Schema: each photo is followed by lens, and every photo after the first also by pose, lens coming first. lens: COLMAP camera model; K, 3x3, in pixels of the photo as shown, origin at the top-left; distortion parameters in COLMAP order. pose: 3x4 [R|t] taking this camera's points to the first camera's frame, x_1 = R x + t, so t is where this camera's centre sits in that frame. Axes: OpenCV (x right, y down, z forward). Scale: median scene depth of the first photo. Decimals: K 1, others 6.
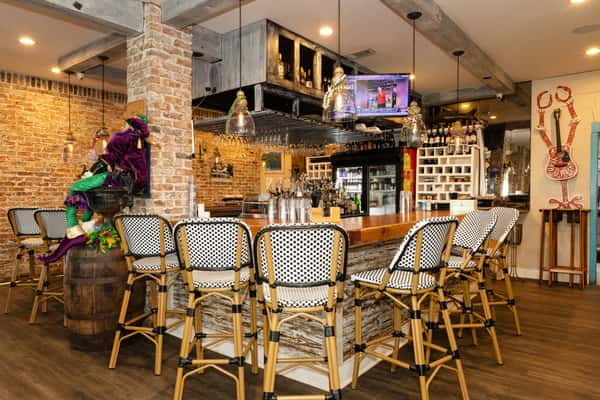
lens RADIAL K [[416.0, 0, 299.2], [0, 416.0, 201.3], [0, 0, 1]] dist [-0.008682, 0.001058]
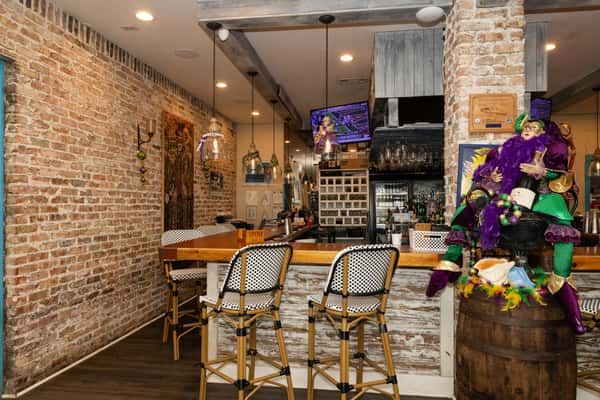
lens RADIAL K [[416.0, 0, 300.3], [0, 416.0, 200.7], [0, 0, 1]] dist [-0.008682, 0.001058]
pose [[0.857886, 0.005044, 0.513815, -0.656664], [0.009723, 0.999613, -0.026048, -0.022182], [-0.513748, 0.027342, 0.857505, 0.340495]]
